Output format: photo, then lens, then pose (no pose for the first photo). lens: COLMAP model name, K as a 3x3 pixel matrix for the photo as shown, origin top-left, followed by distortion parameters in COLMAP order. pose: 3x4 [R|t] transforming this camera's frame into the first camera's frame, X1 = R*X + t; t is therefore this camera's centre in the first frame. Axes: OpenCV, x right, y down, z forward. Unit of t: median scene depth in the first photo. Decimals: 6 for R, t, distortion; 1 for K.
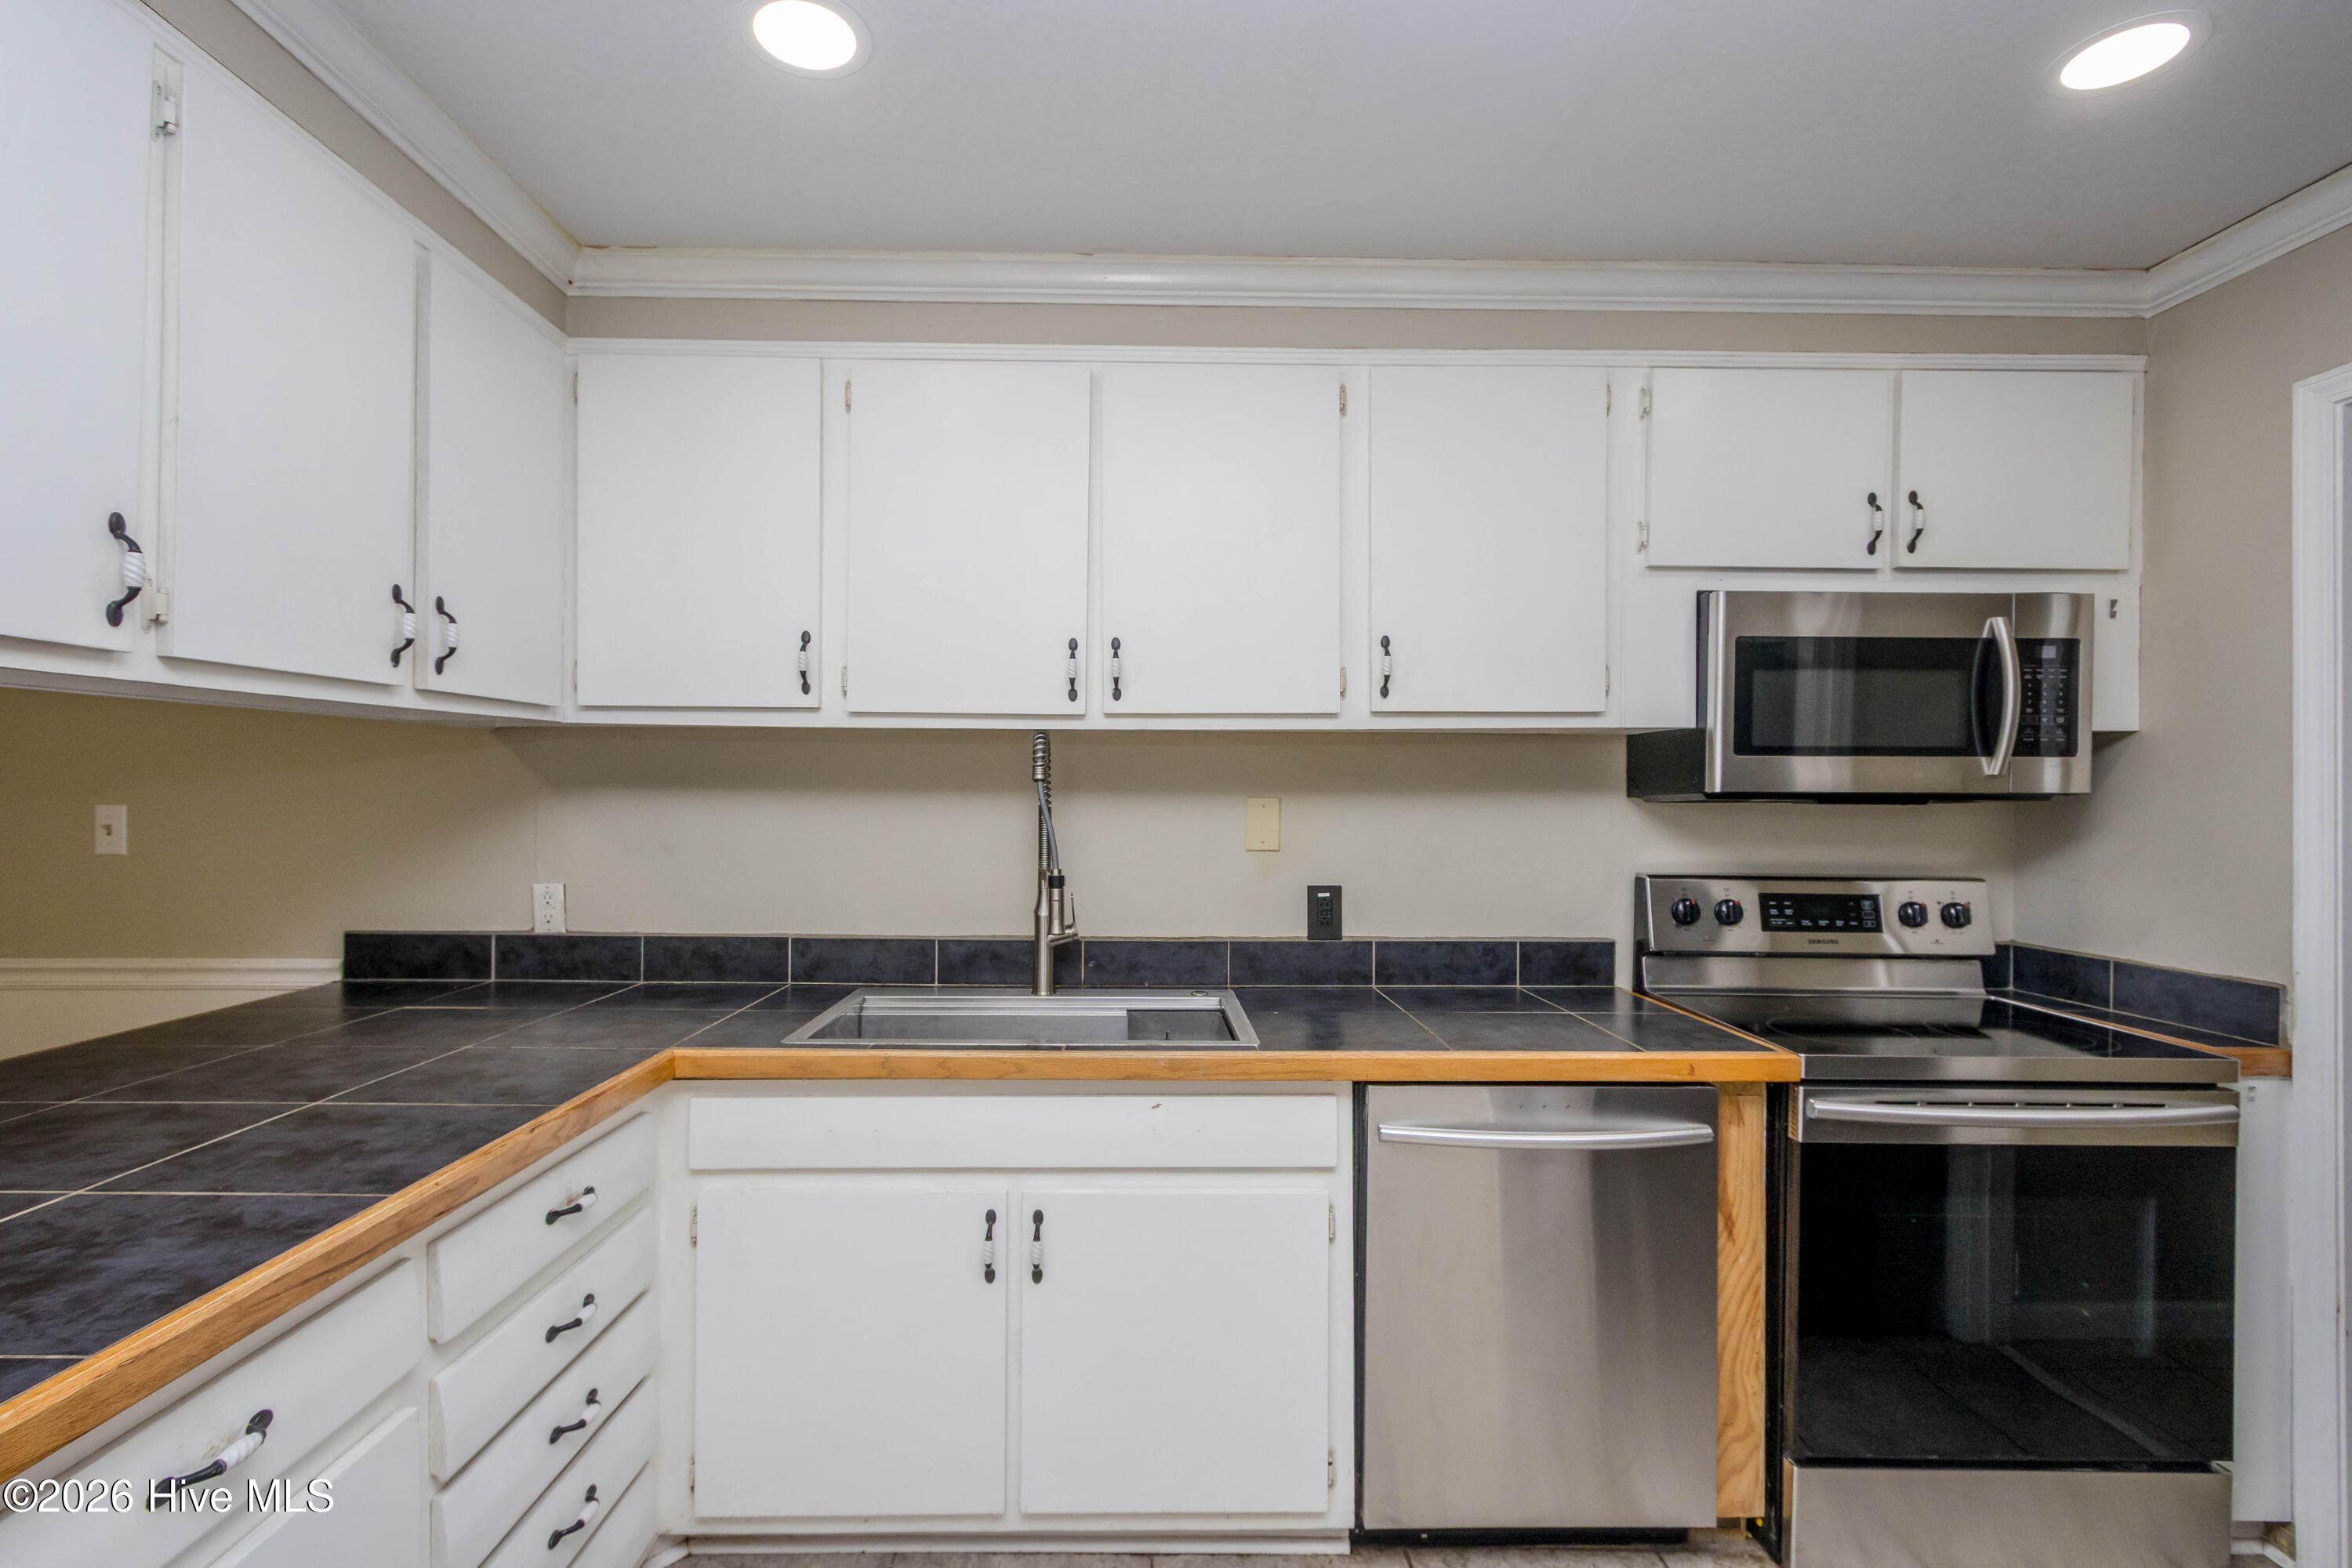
lens RADIAL K [[1088.8, 0, 1152.9], [0, 1088.8, 787.7], [0, 0, 1]] dist [0.003159, 0.000522]
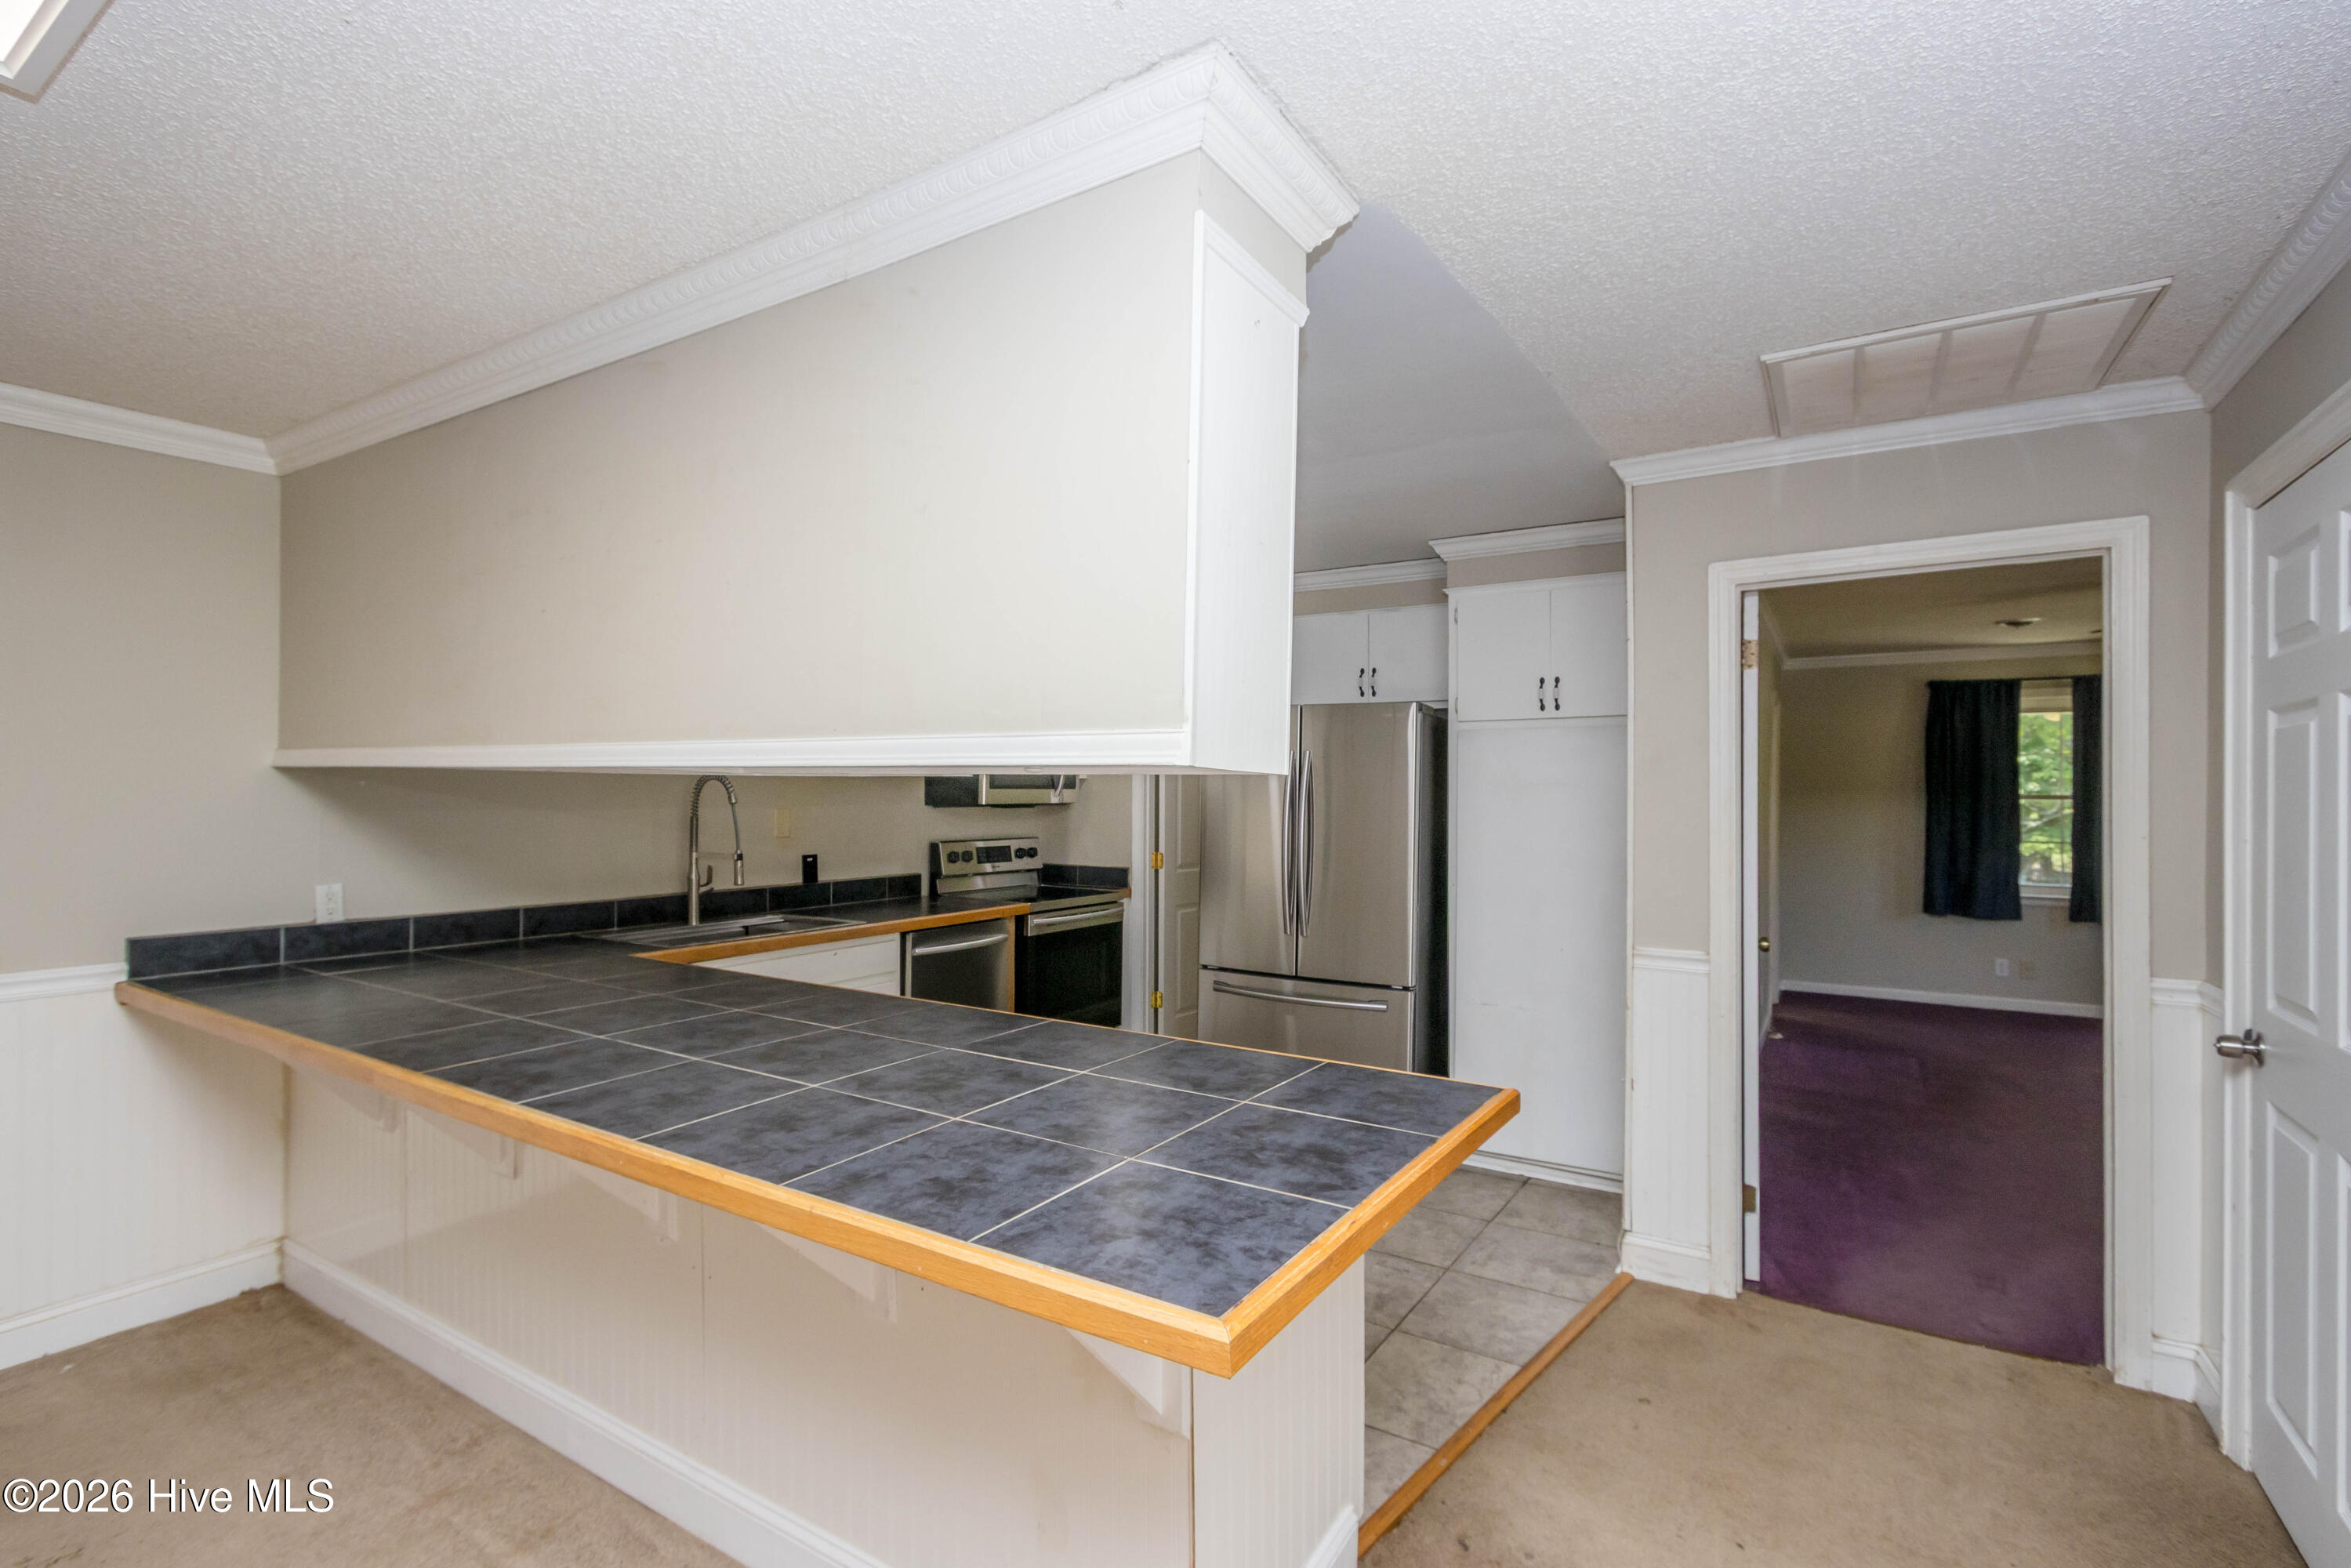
lens RADIAL K [[1088.4, 0, 1152.4], [0, 1088.4, 787.7], [0, 0, 1]] dist [0.003159, 0.000522]
pose [[0.559874, -0.003368, 0.828571, -1.128968], [-0.008440, 0.999917, 0.009768, -0.052119], [-0.828535, -0.012462, 0.559799, -0.578088]]
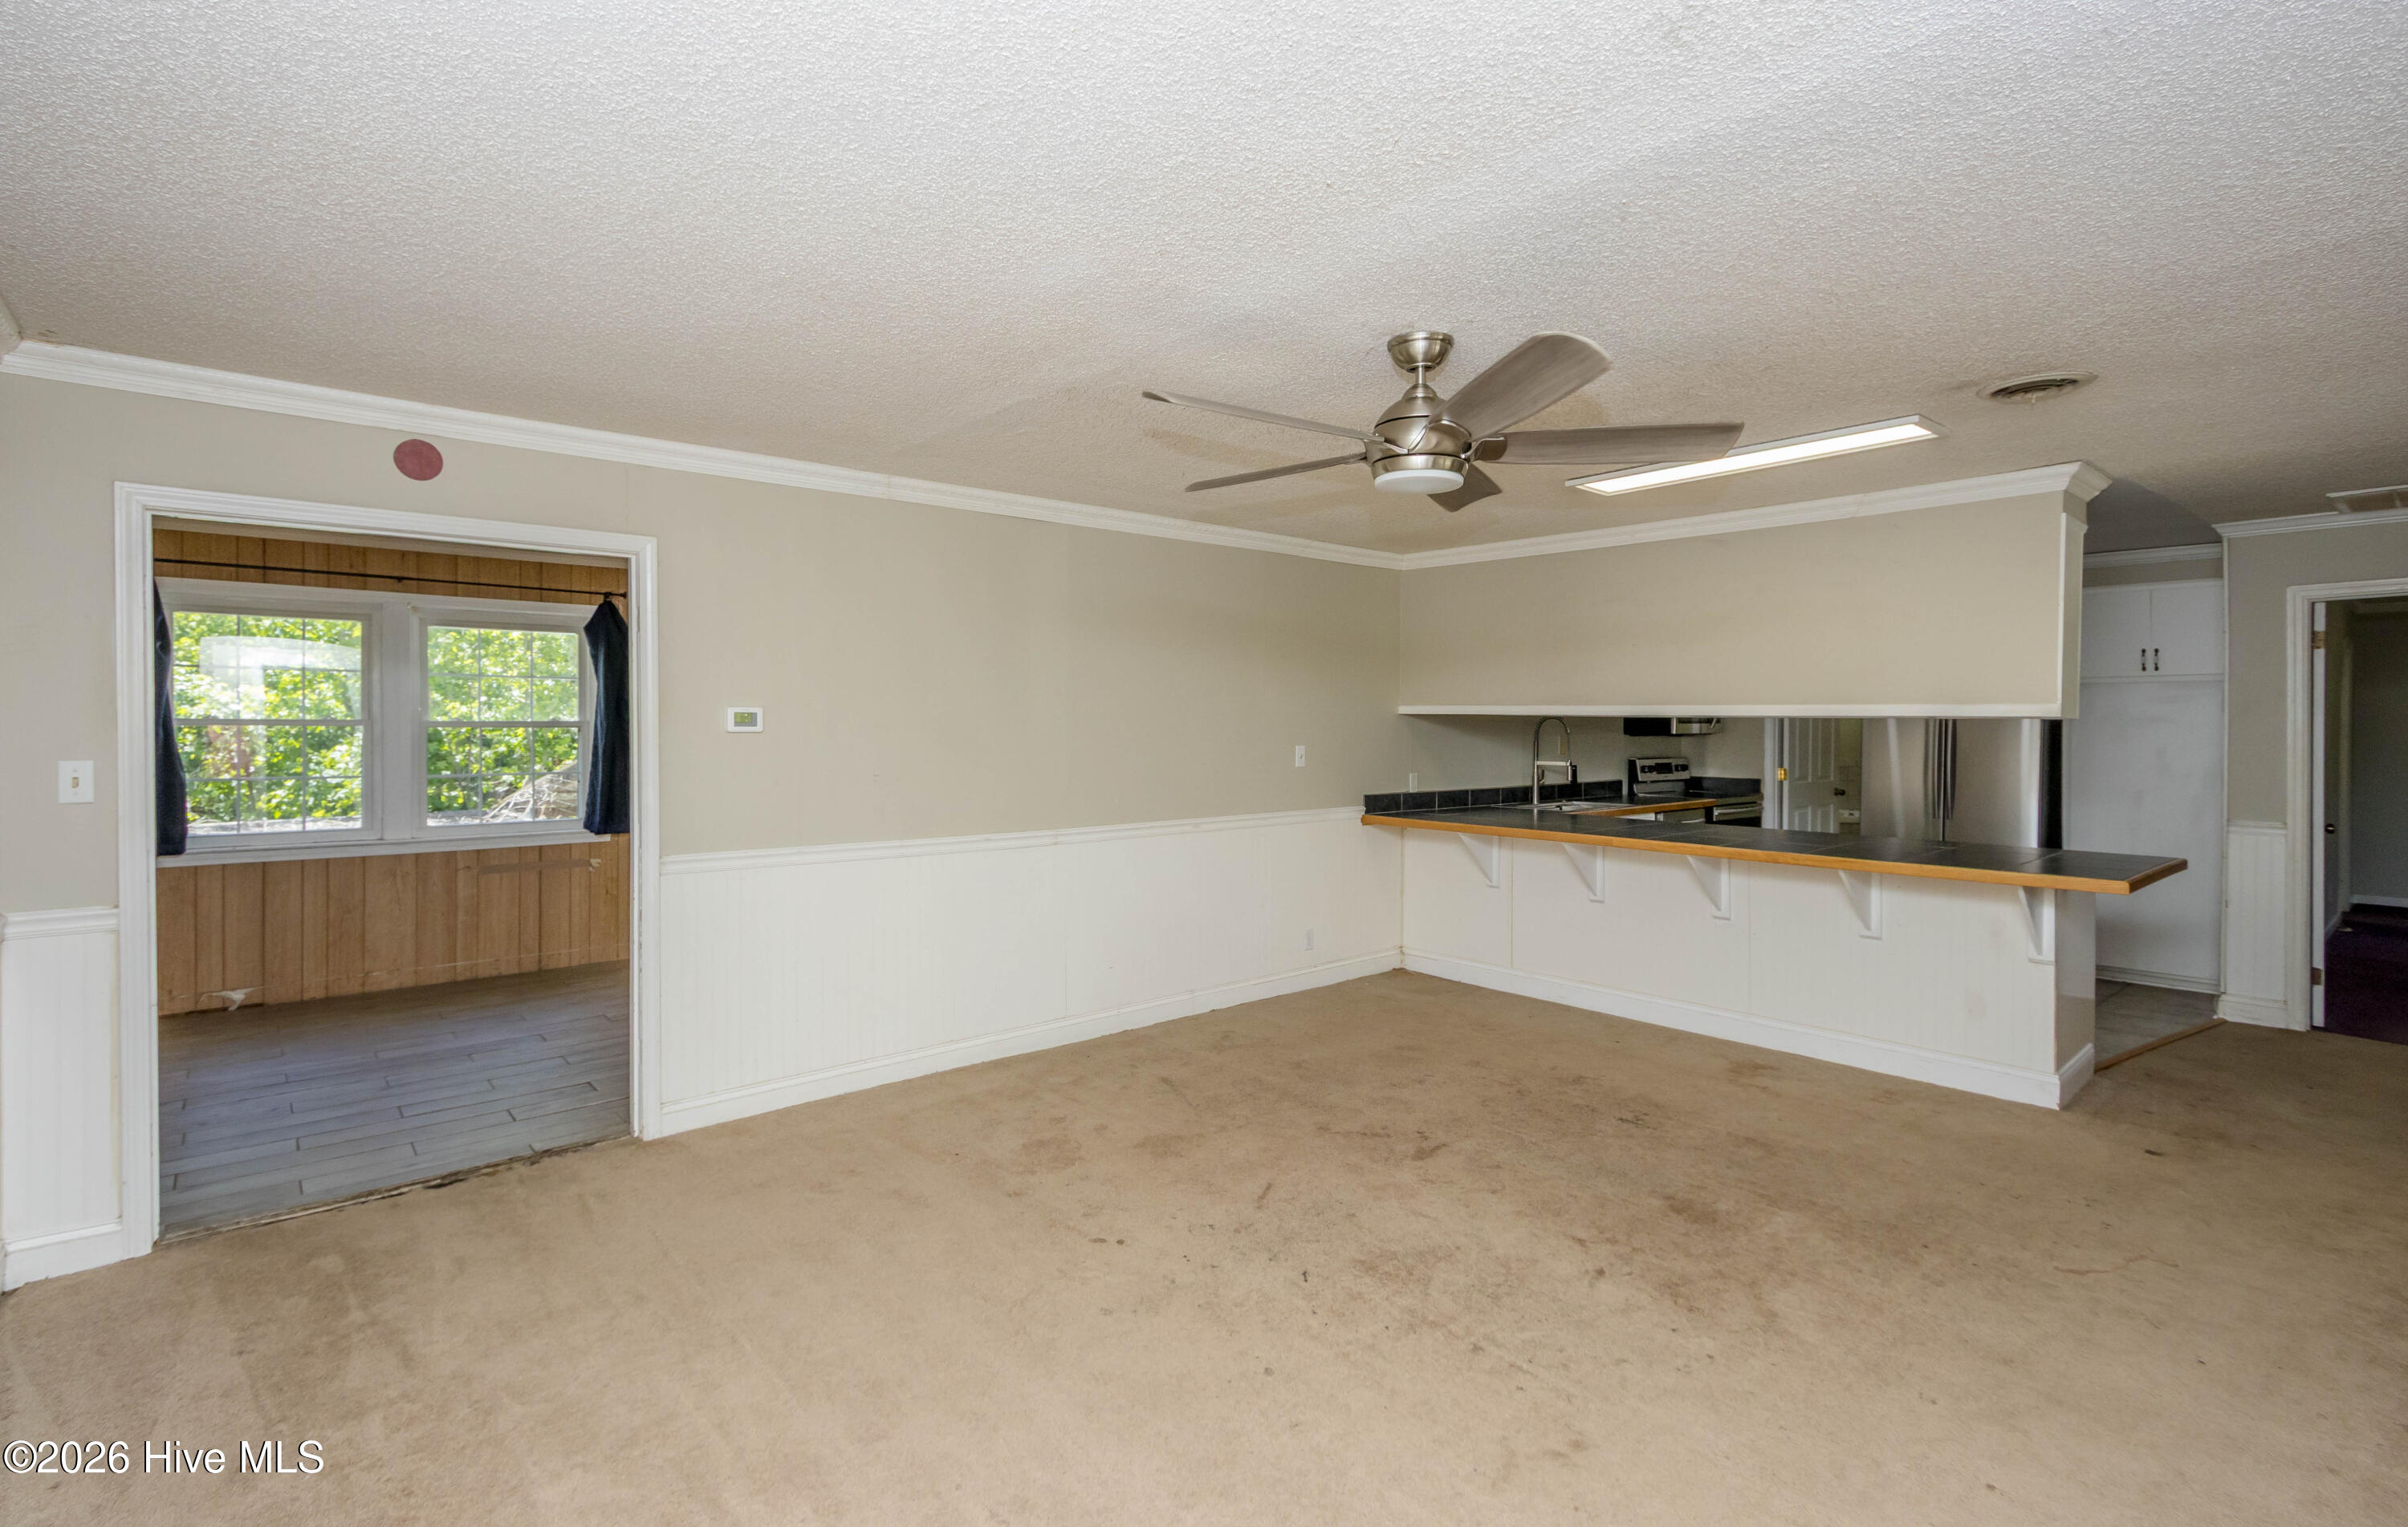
lens RADIAL K [[1102.3, 0, 1169.9], [0, 1102.3, 732.2], [0, 0, 1]] dist [0.002761, 0.000230]
pose [[0.781304, -0.013357, 0.624007, -2.761095], [-0.000909, 0.999746, 0.022538, -0.073023], [-0.624150, -0.018176, 0.781093, -0.729487]]
